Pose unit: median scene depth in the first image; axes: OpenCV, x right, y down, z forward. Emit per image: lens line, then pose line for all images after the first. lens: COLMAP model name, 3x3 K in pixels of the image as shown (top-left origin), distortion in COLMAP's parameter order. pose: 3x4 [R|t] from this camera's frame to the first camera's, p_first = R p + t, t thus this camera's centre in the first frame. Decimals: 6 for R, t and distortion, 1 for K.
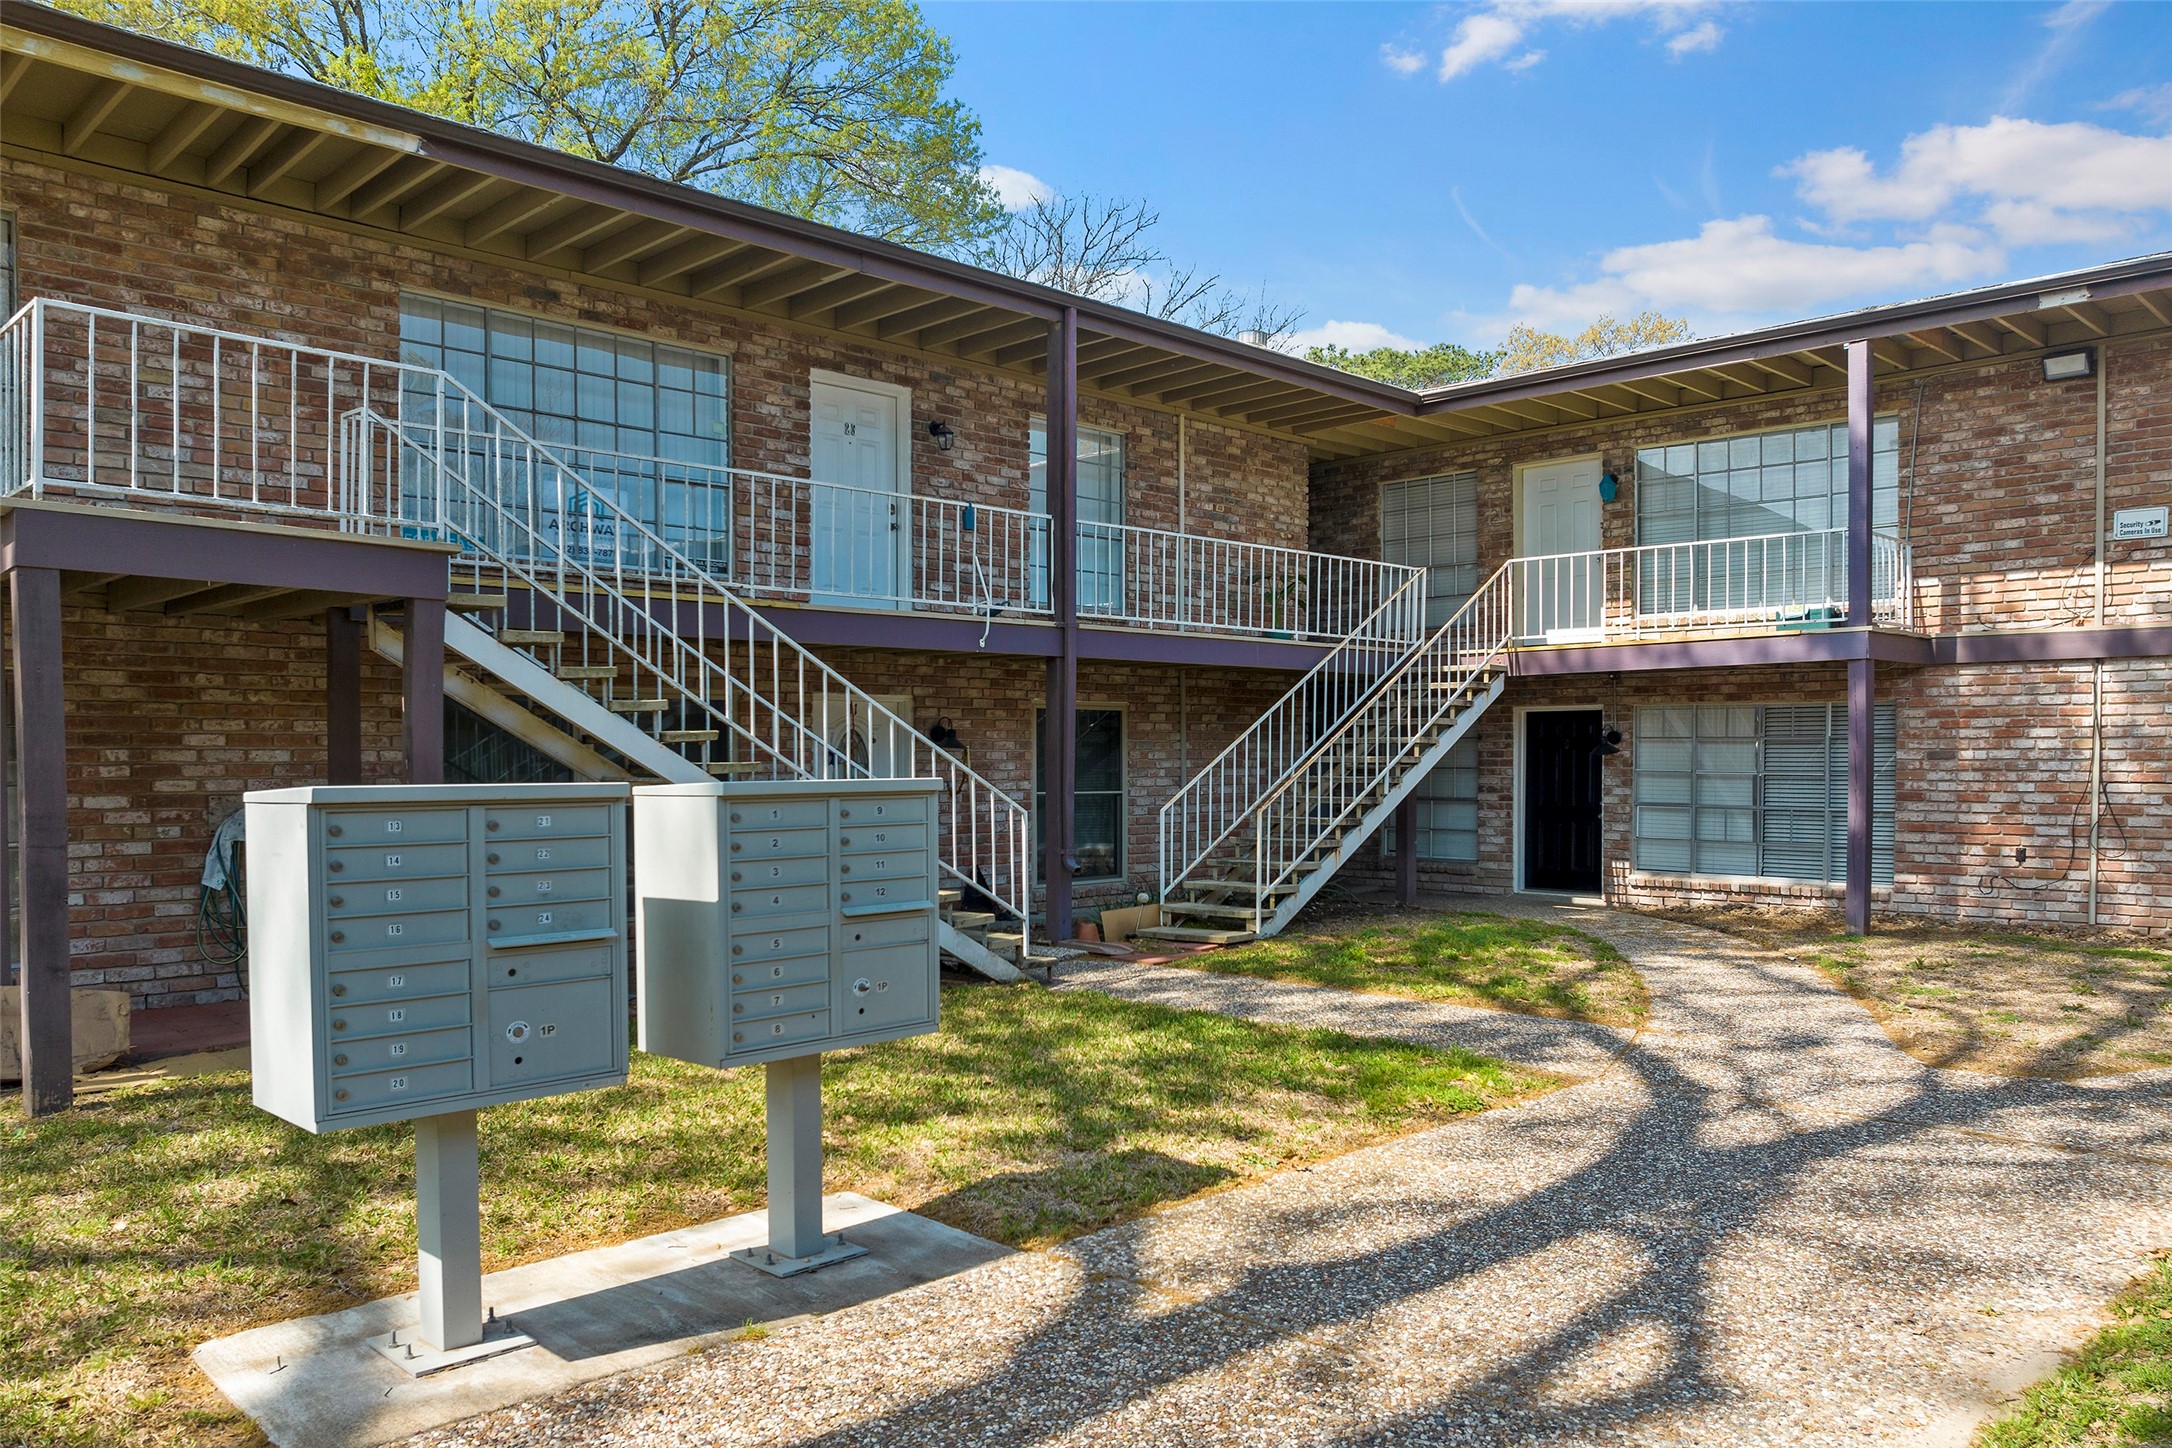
lens RADIAL K [[1564.0, 0, 1108.3], [0, 1564.0, 786.8], [0, 0, 1]] dist [-0.036841, 0.007564]
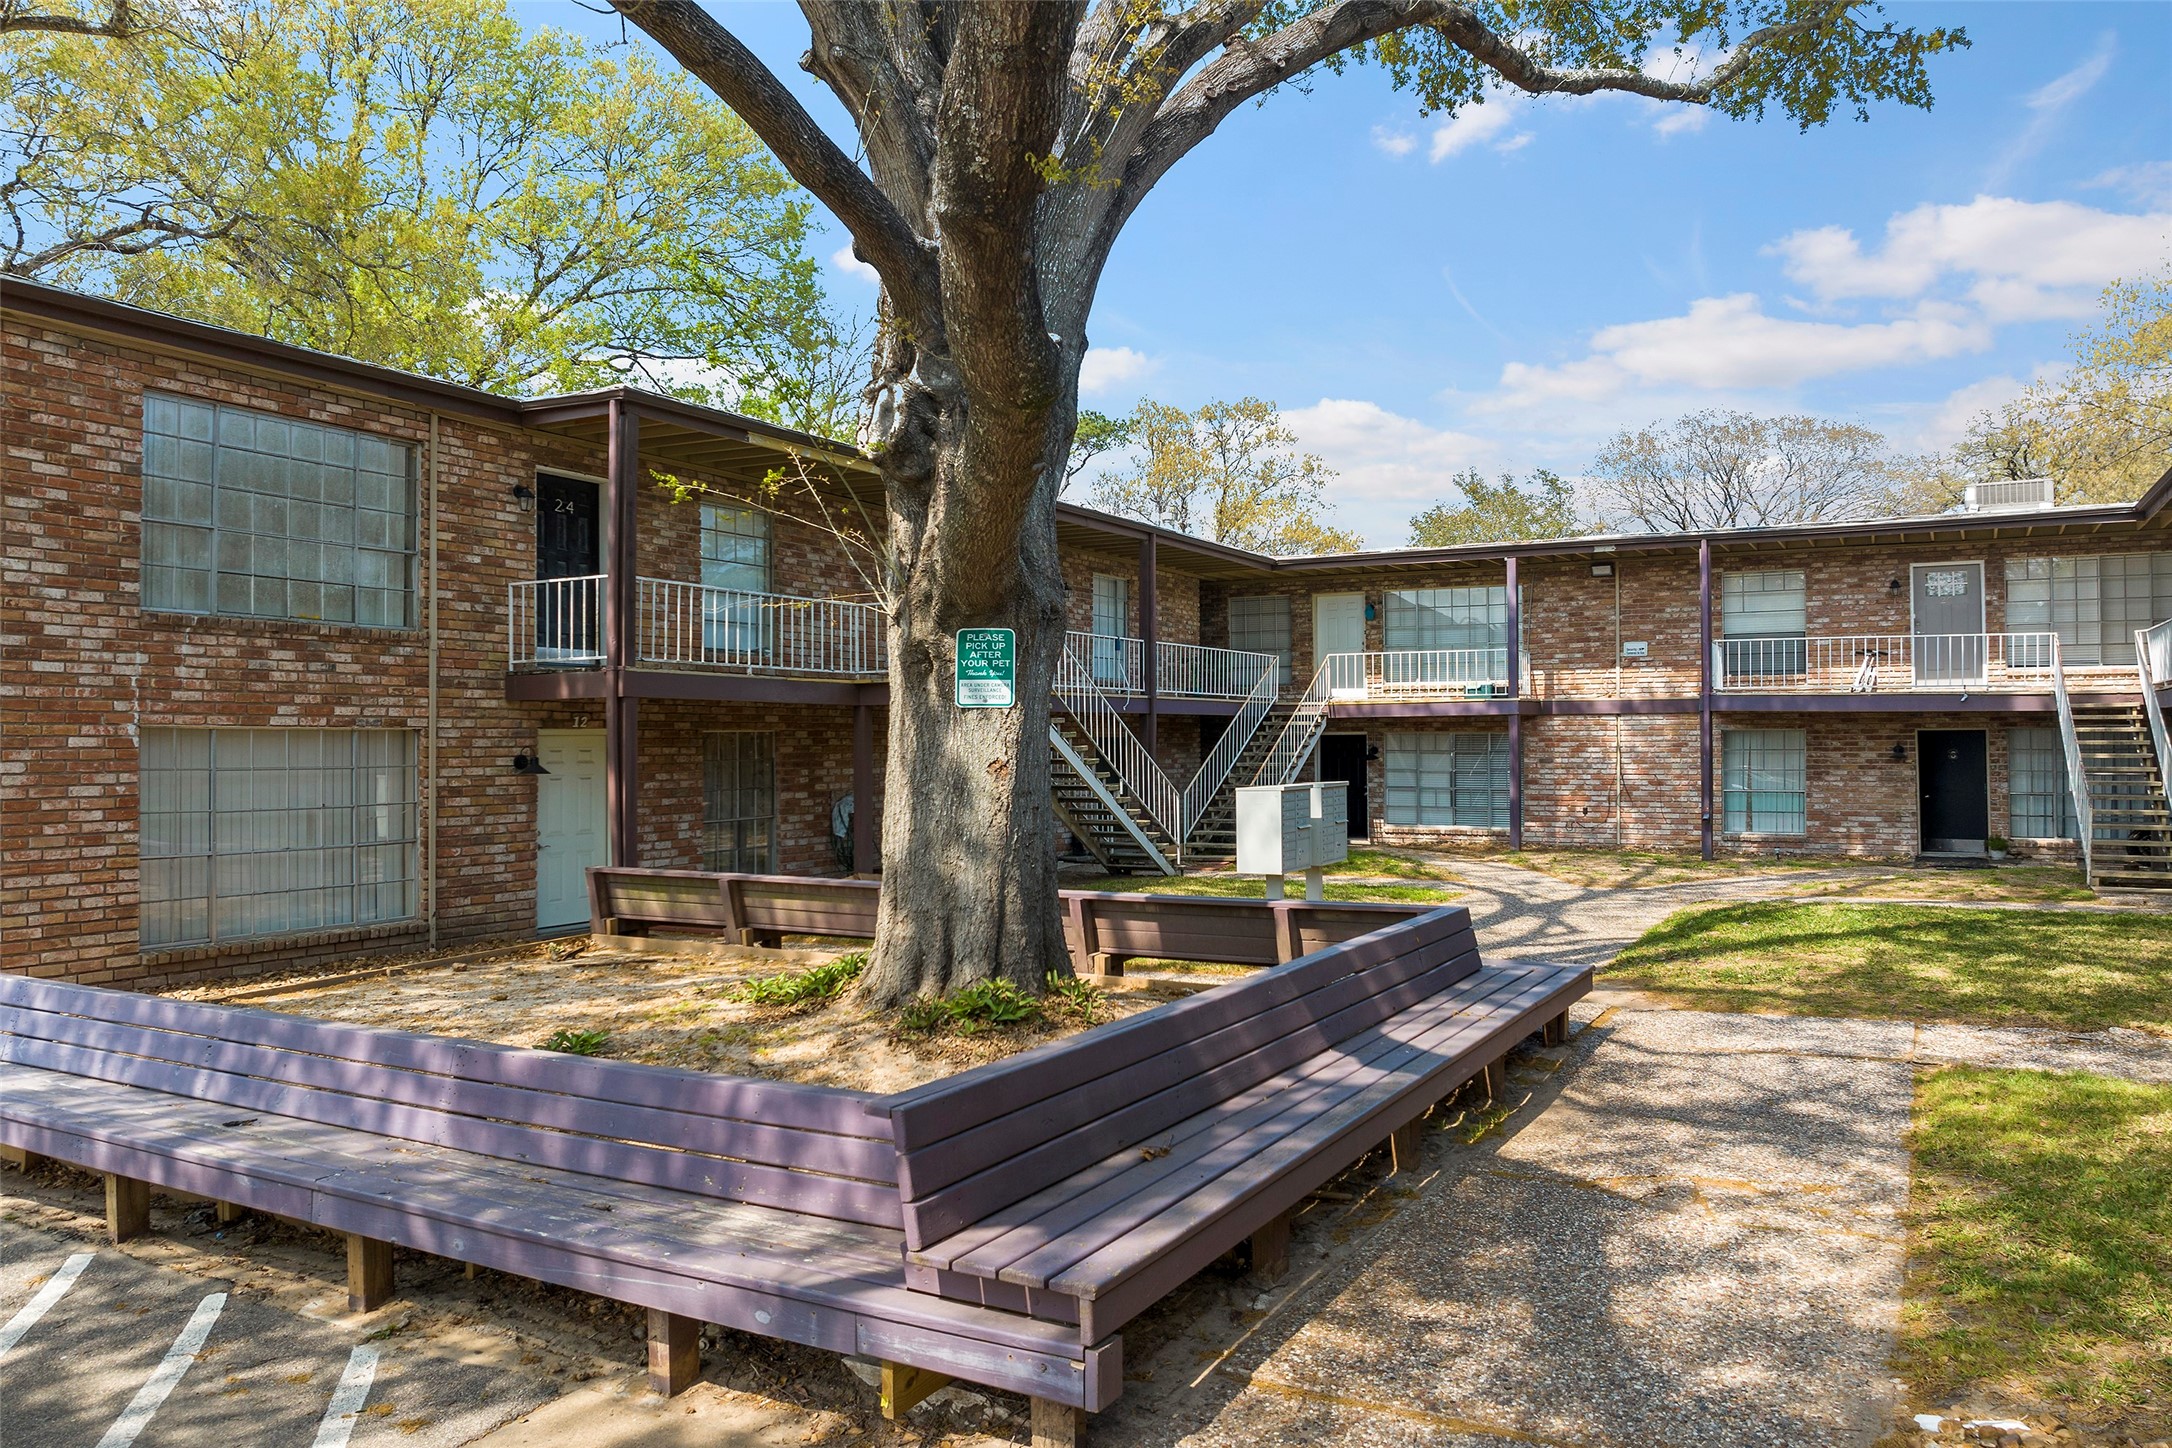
lens RADIAL K [[1564.0, 0, 1082.6], [0, 1564.0, 721.3], [0, 0, 1]] dist [-0.036841, 0.007564]
pose [[0.961071, 0.000838, 0.276299, -0.582320], [0.008220, 0.999466, -0.031620, -0.012922], [-0.276178, 0.032660, 0.960552, -0.751376]]
